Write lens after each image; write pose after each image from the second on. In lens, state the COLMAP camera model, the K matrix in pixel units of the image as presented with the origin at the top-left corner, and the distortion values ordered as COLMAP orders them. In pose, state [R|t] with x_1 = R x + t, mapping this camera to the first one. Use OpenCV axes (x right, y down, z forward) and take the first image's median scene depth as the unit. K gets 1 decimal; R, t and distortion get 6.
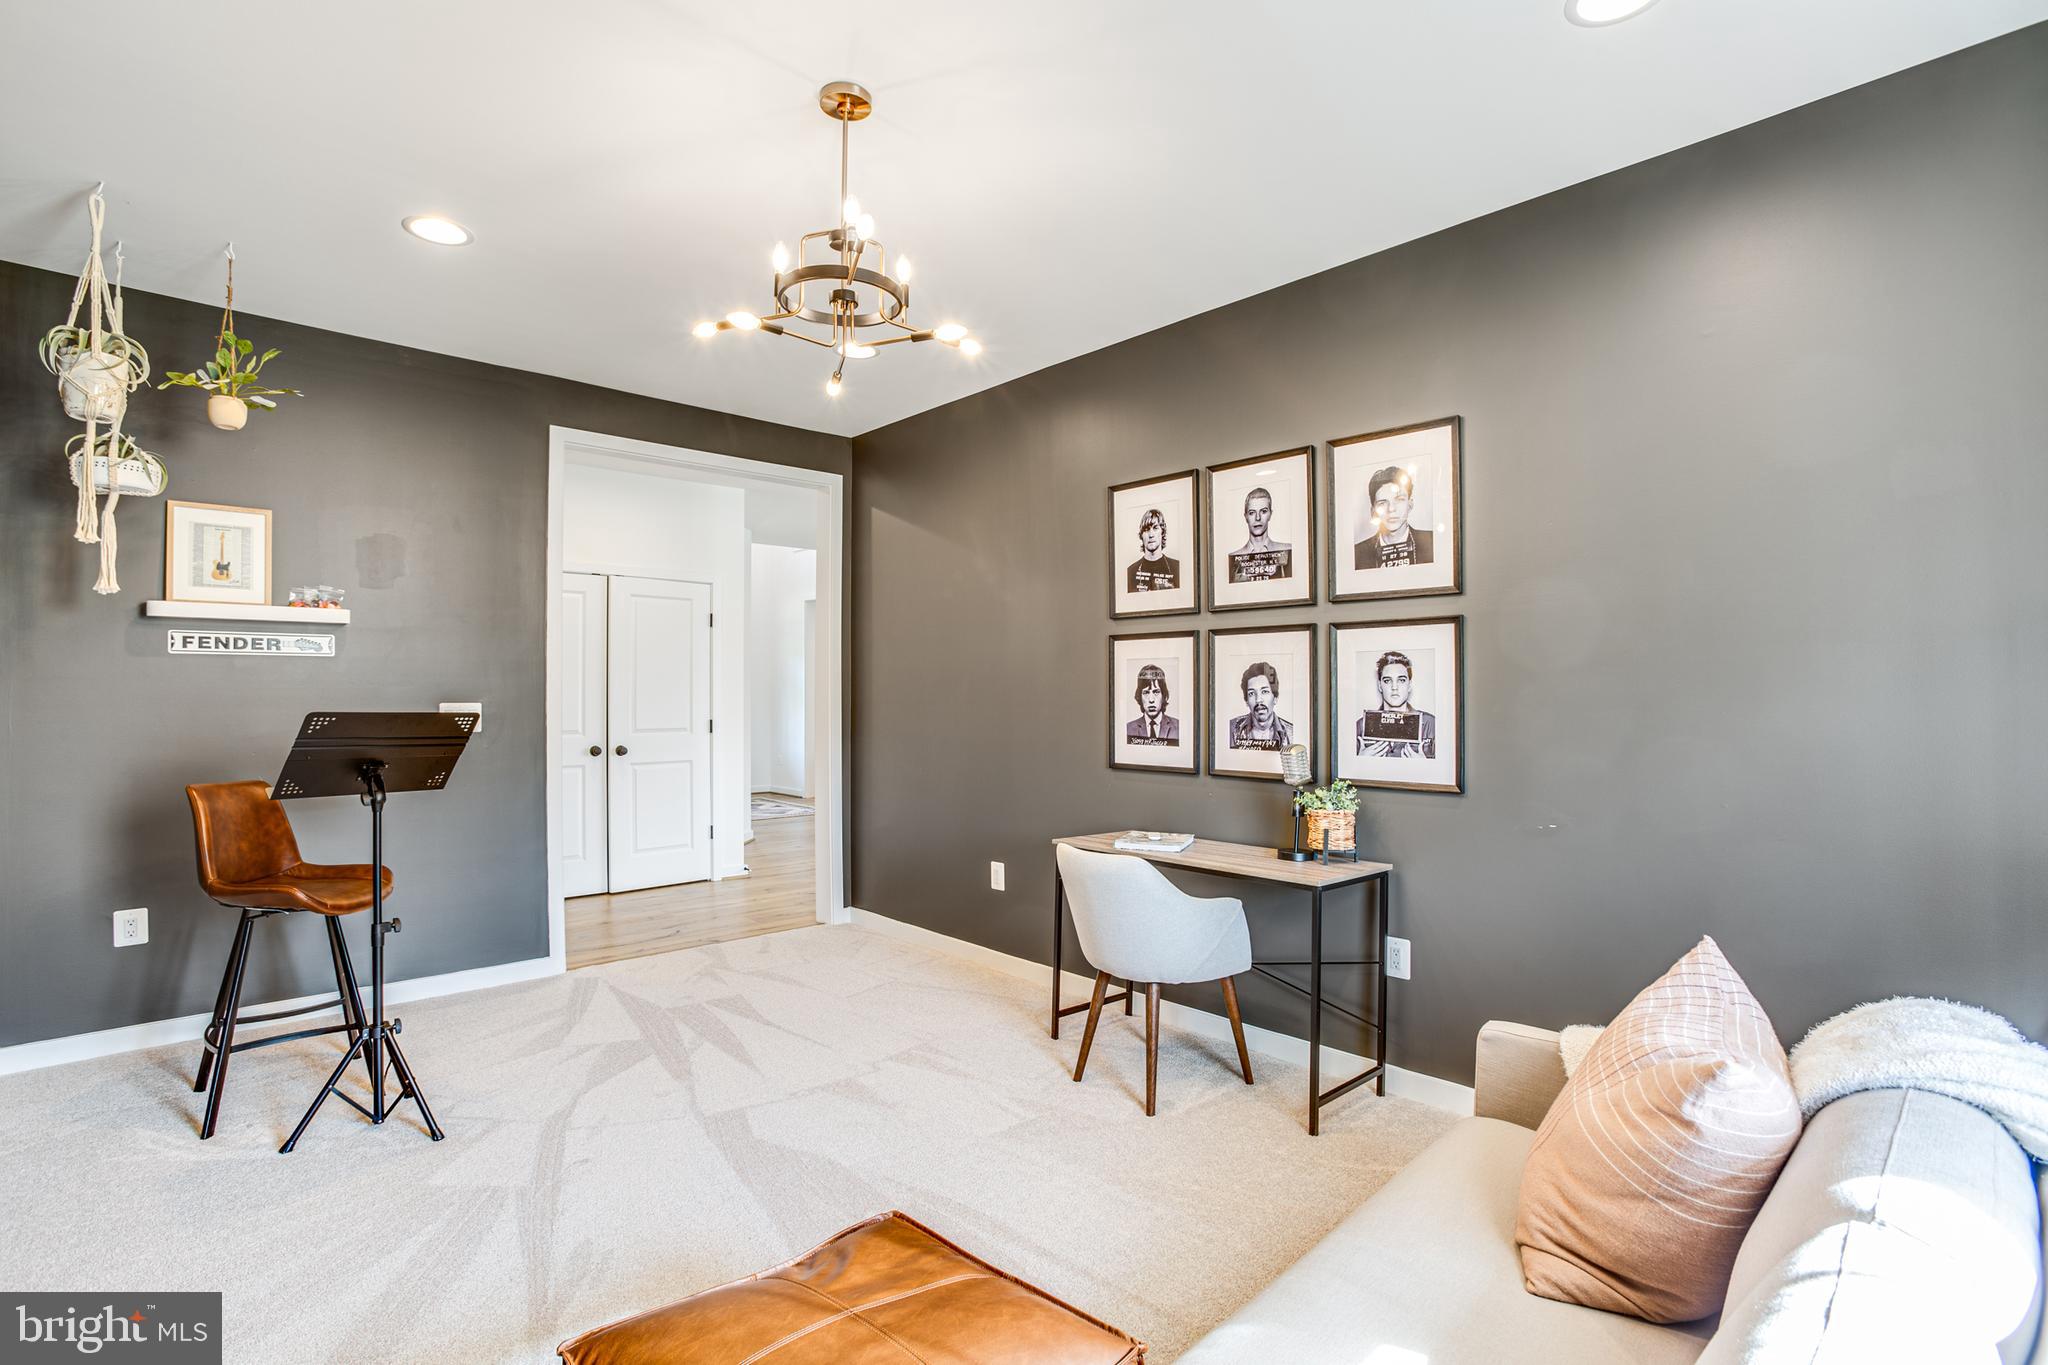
lens RADIAL K [[972.3, 0, 1014.4], [0, 972.3, 693.6], [0, 0, 1]] dist [-0.003275, -0.000555]
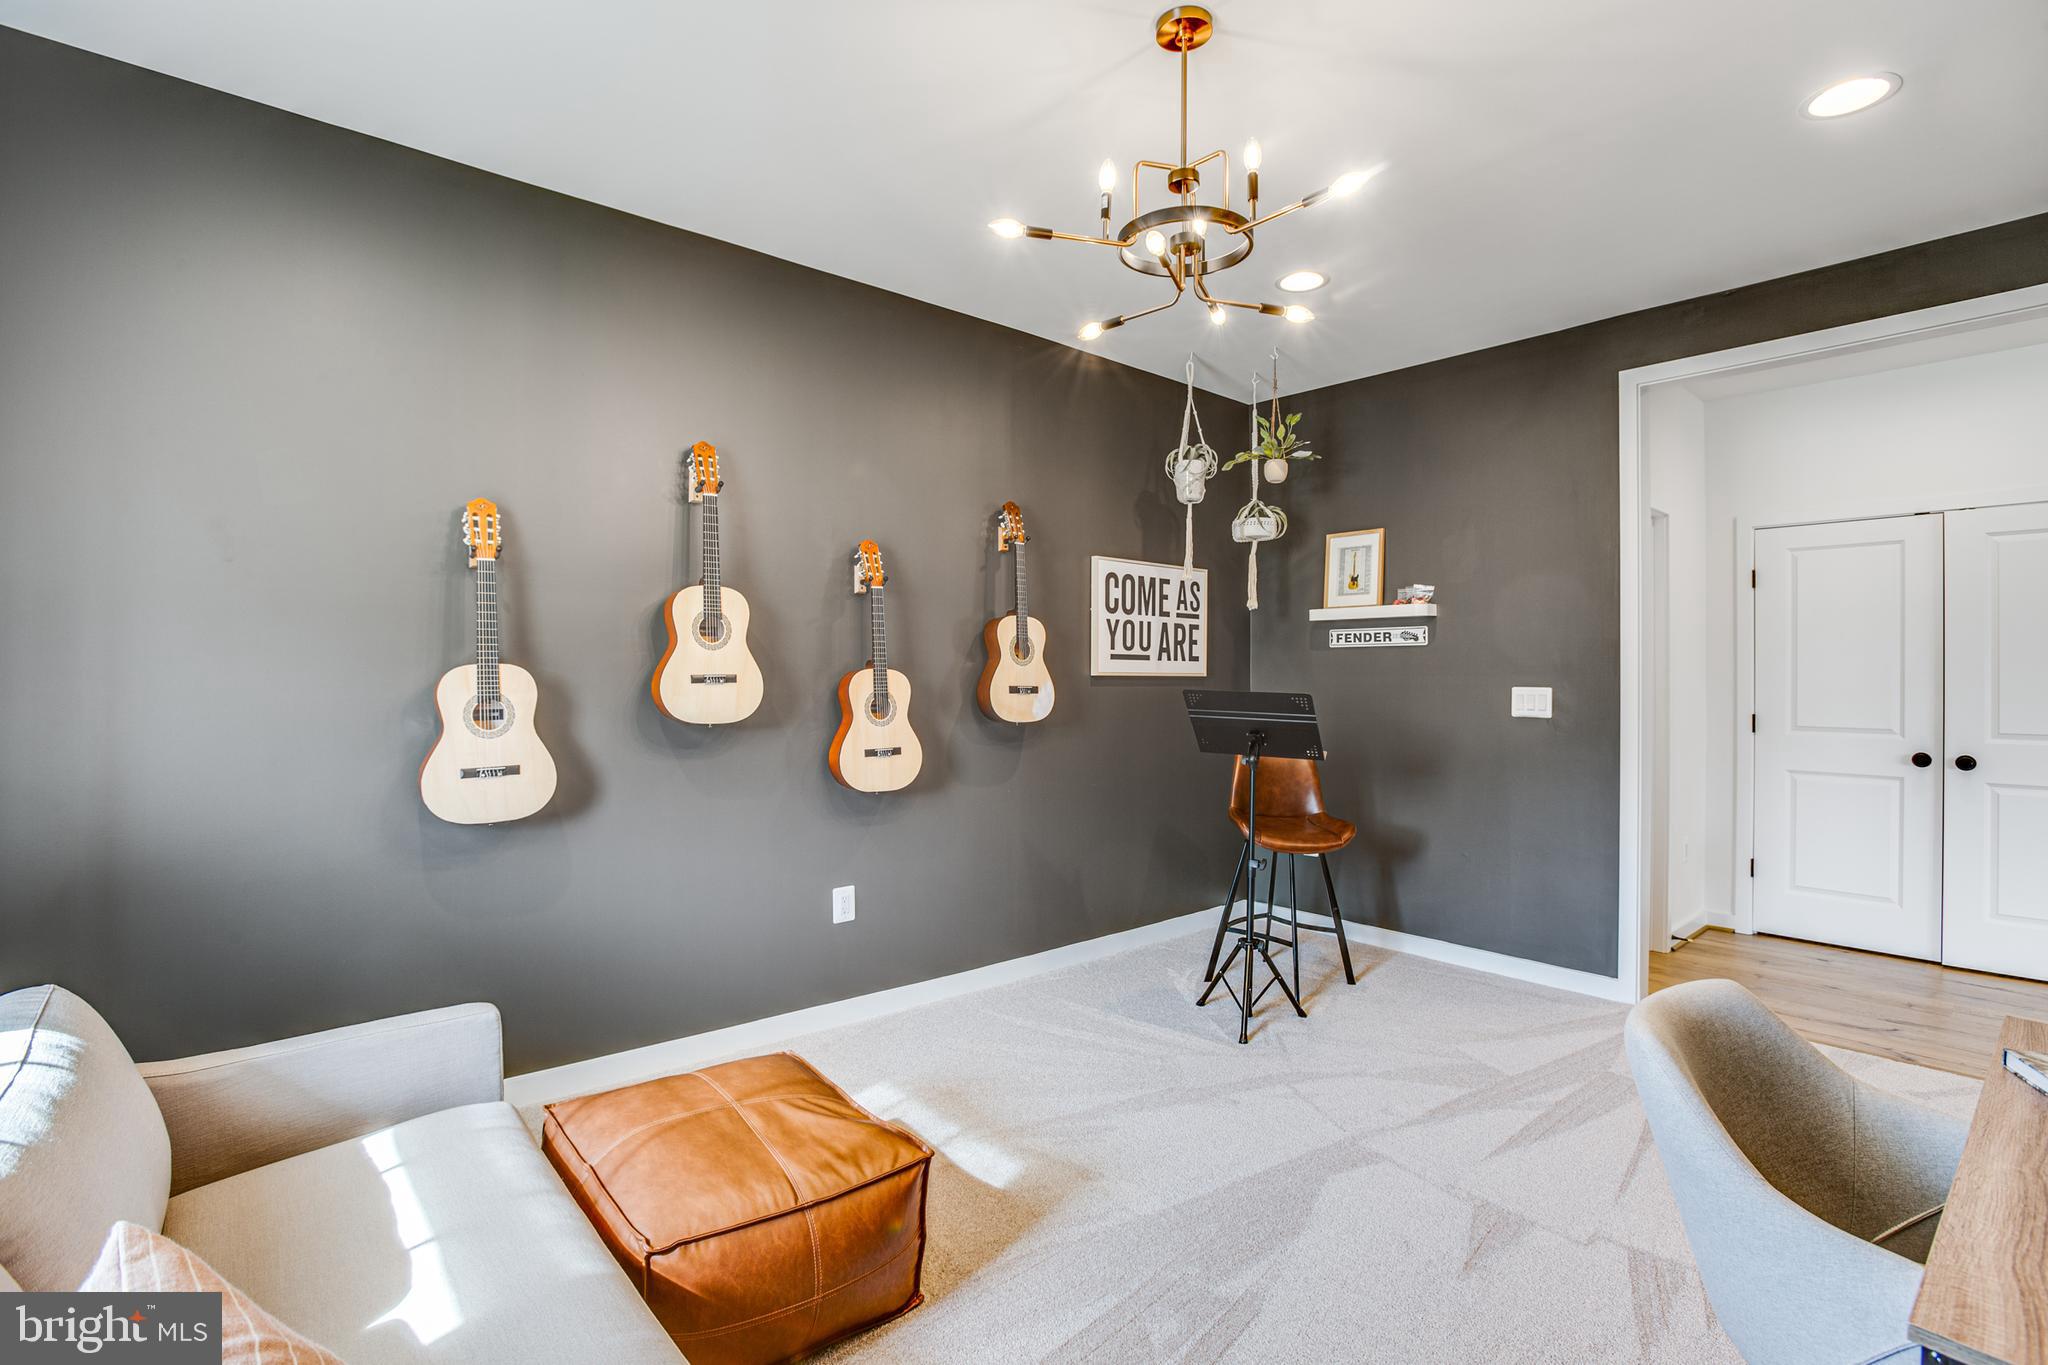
lens RADIAL K [[970.2, 0, 1020.5], [0, 970.2, 680.3], [0, 0, 1]] dist [-0.049914, 0.023914]
pose [[-0.027767, 0.006207, -0.999595, 0.482268], [-0.004869, 0.999968, 0.006345, -0.001358], [0.999603, 0.005043, -0.027736, 0.587850]]
